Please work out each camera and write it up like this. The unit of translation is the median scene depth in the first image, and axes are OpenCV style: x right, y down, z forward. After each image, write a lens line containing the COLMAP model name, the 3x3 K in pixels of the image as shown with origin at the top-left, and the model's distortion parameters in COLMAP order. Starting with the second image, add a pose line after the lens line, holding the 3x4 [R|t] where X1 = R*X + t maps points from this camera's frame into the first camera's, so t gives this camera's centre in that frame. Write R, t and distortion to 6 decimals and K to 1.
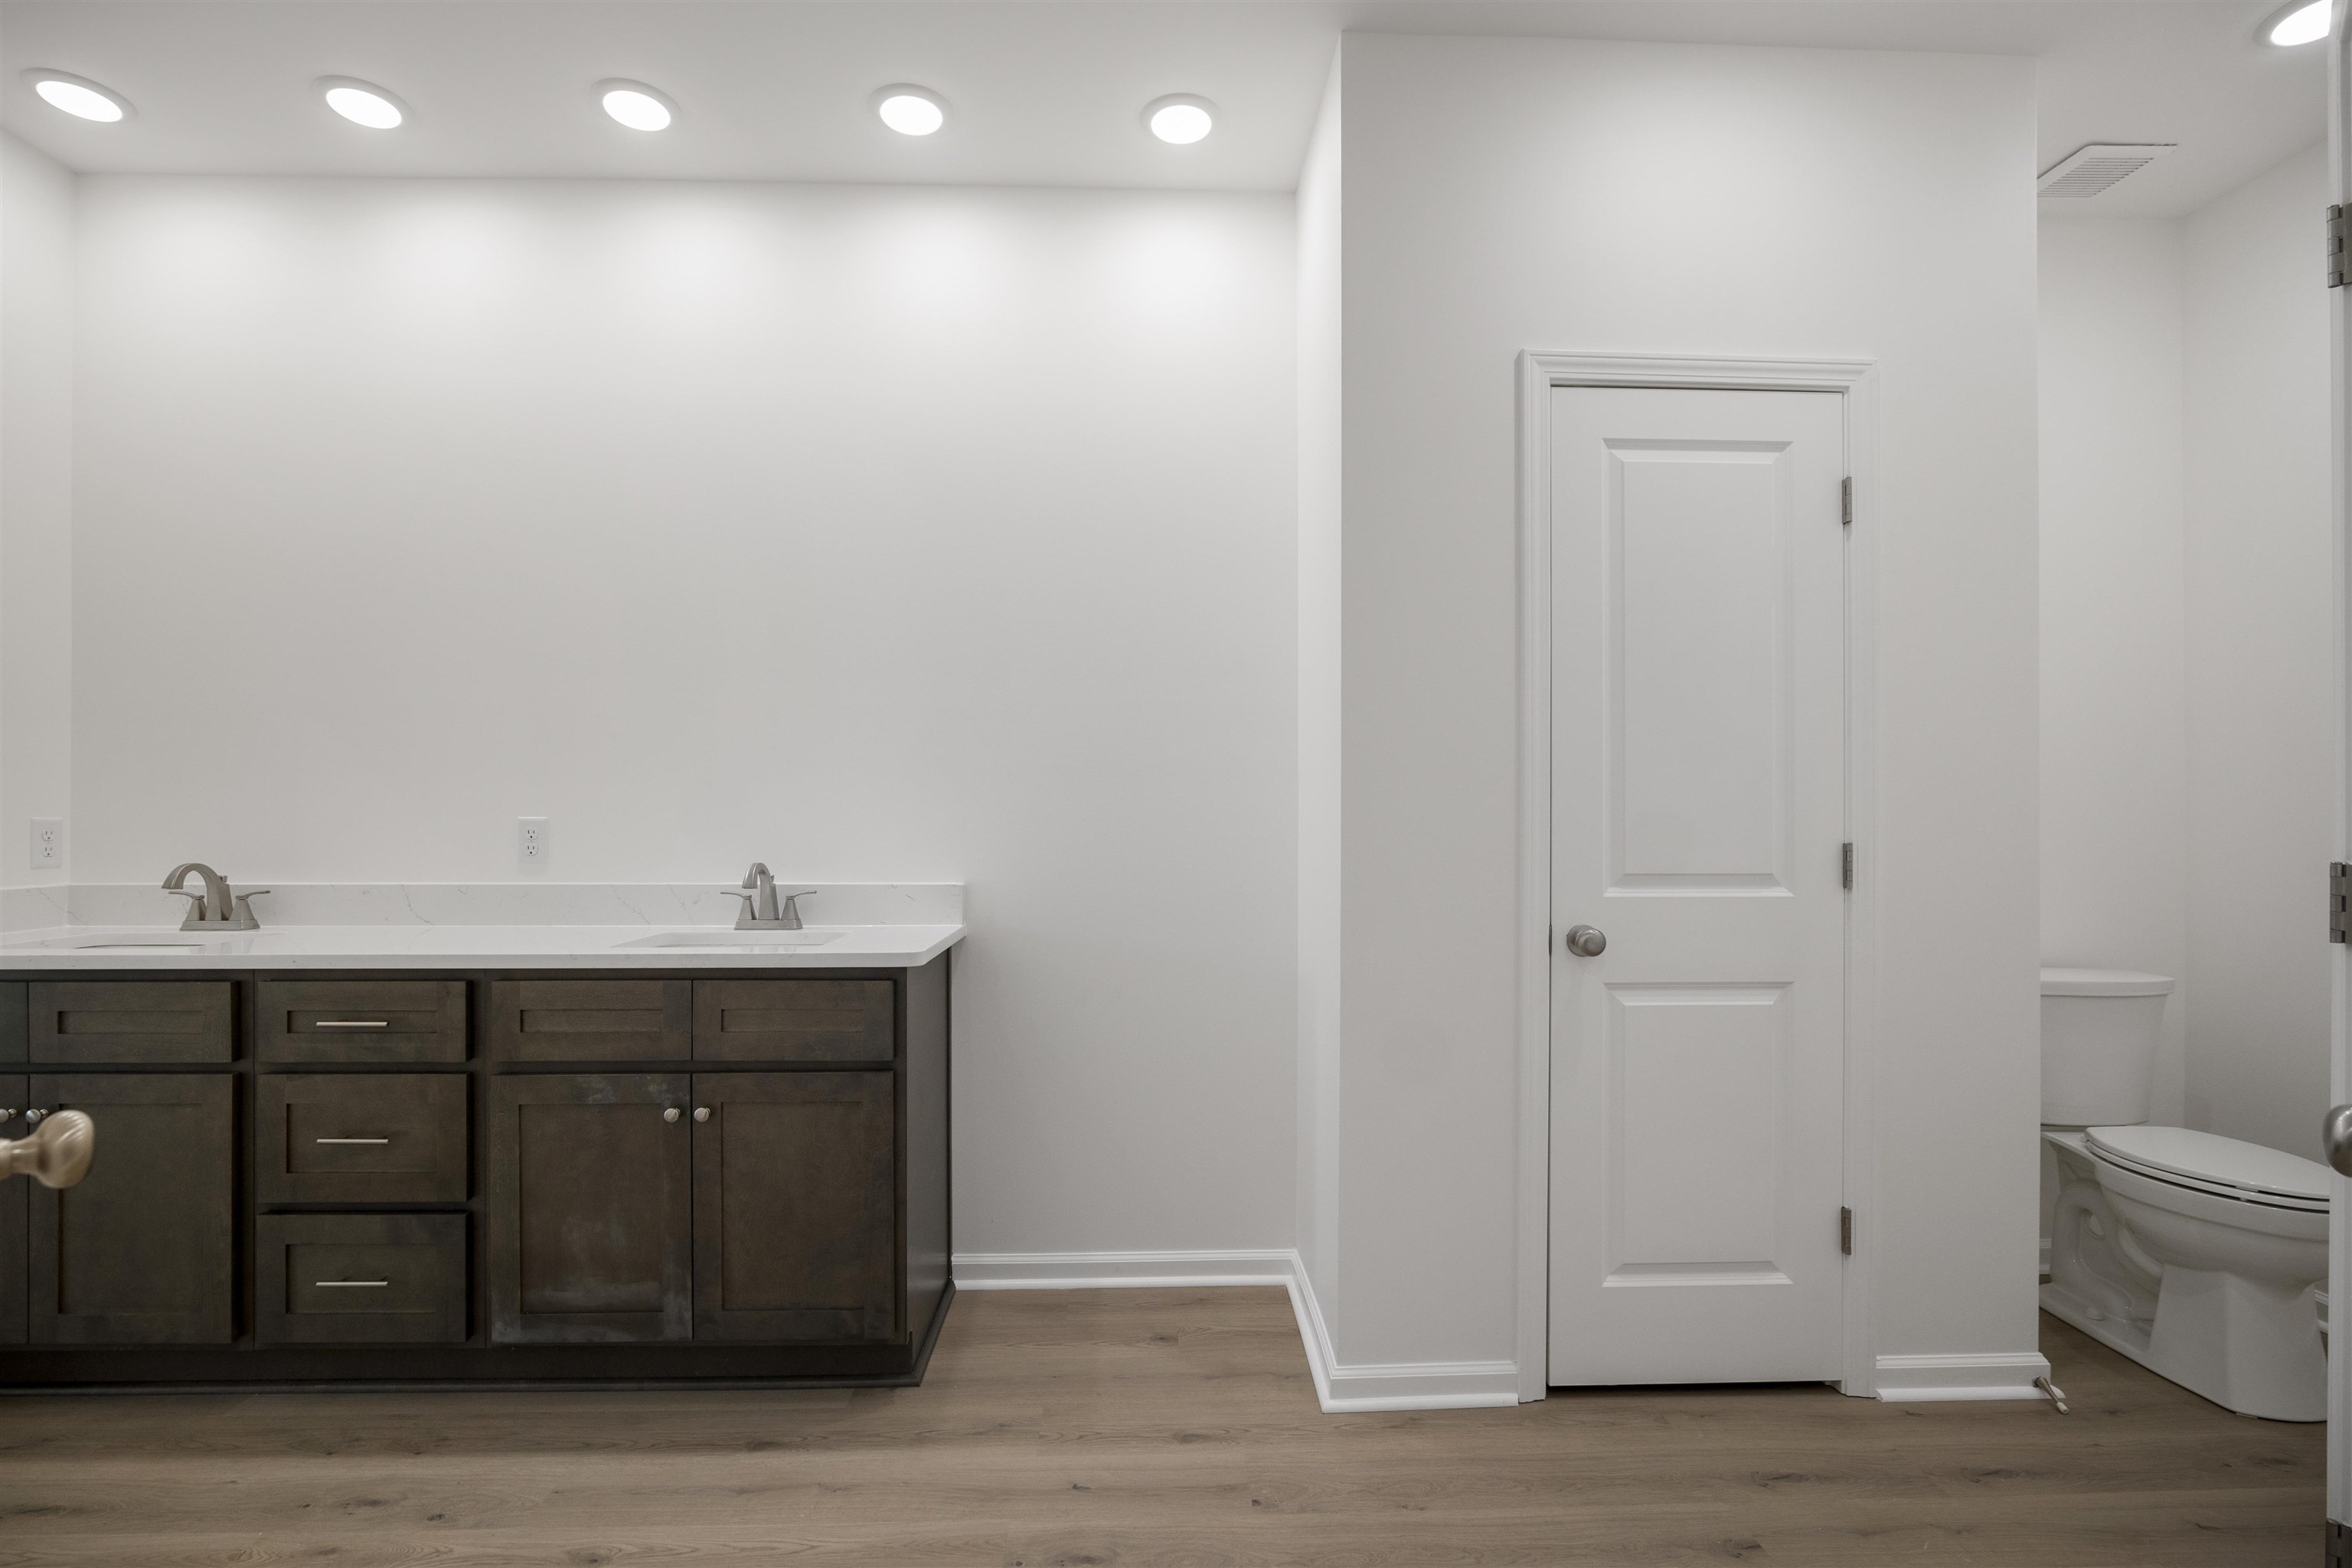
lens RADIAL K [[1120.0, 0, 1176.3], [0, 1120.0, 825.3], [0, 0, 1]] dist [-0.003254, -0.000420]
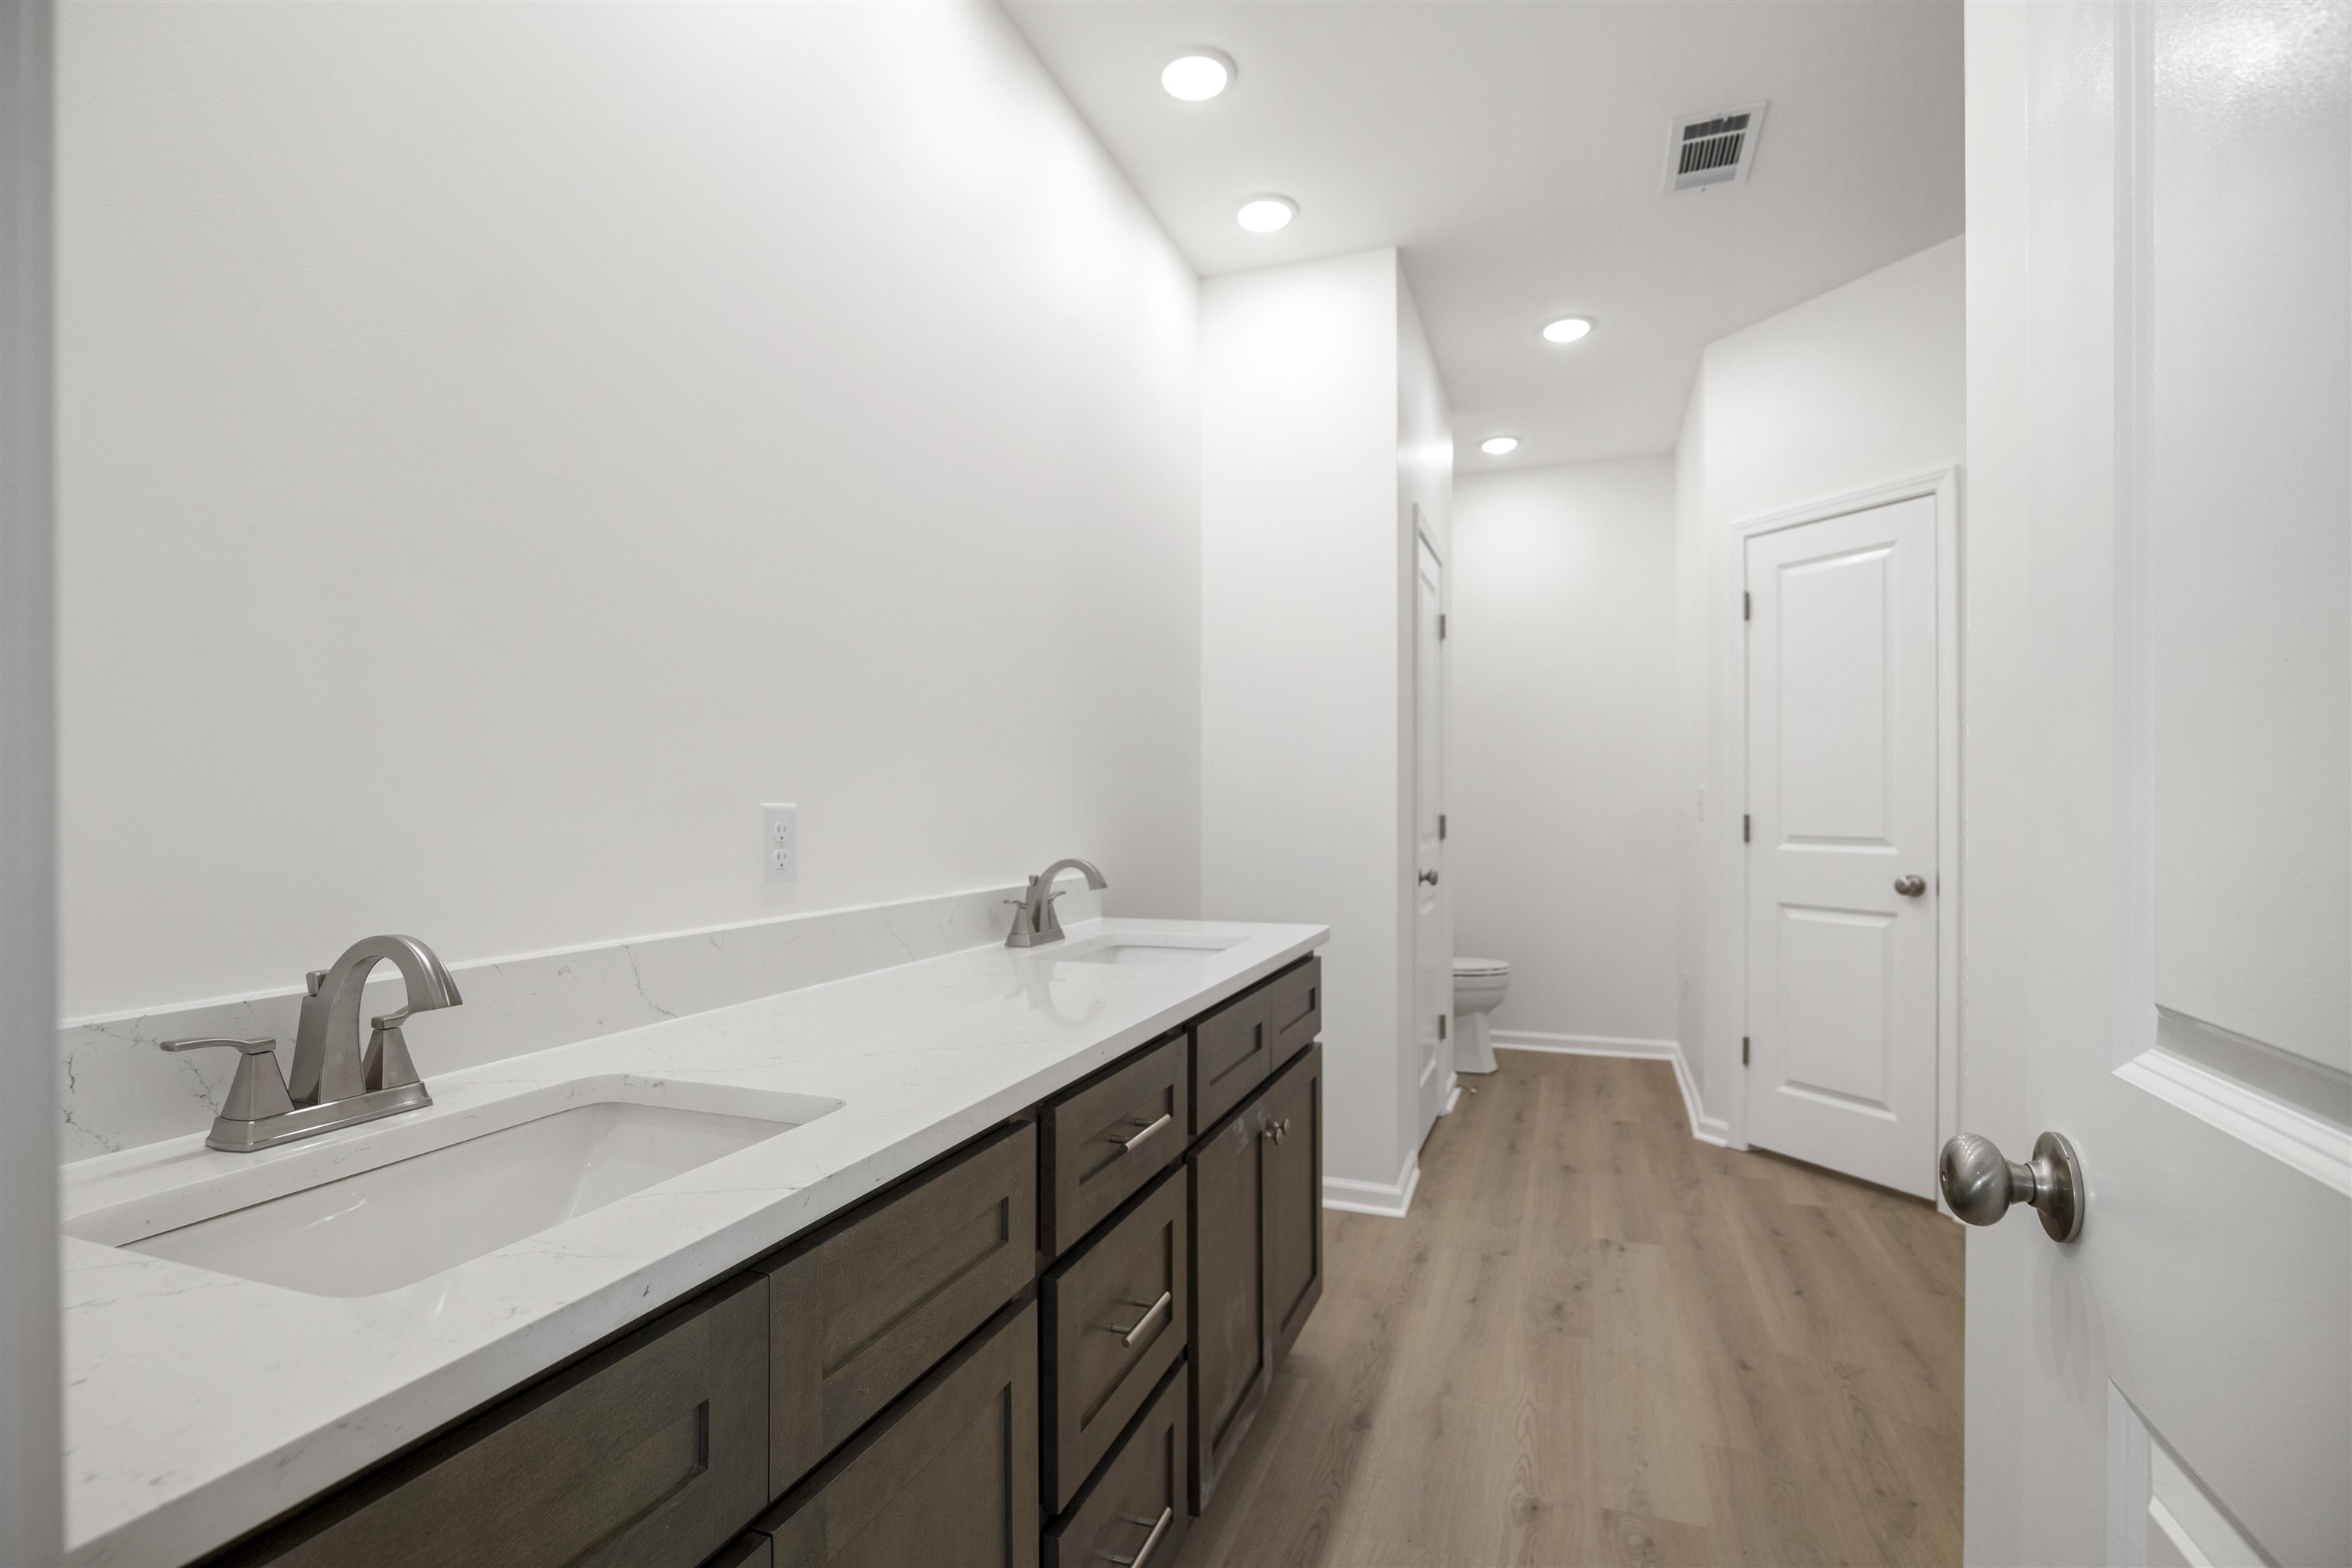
lens RADIAL K [[1100.9, 0, 1179.1], [0, 1100.9, 801.3], [0, 0, 1]] dist [-0.019678, 0.000166]
pose [[0.363527, 0.006621, 0.931560, -1.357882], [0.000010, 0.999975, -0.007112, -0.006370], [-0.931583, 0.002595, 0.363518, 0.784611]]
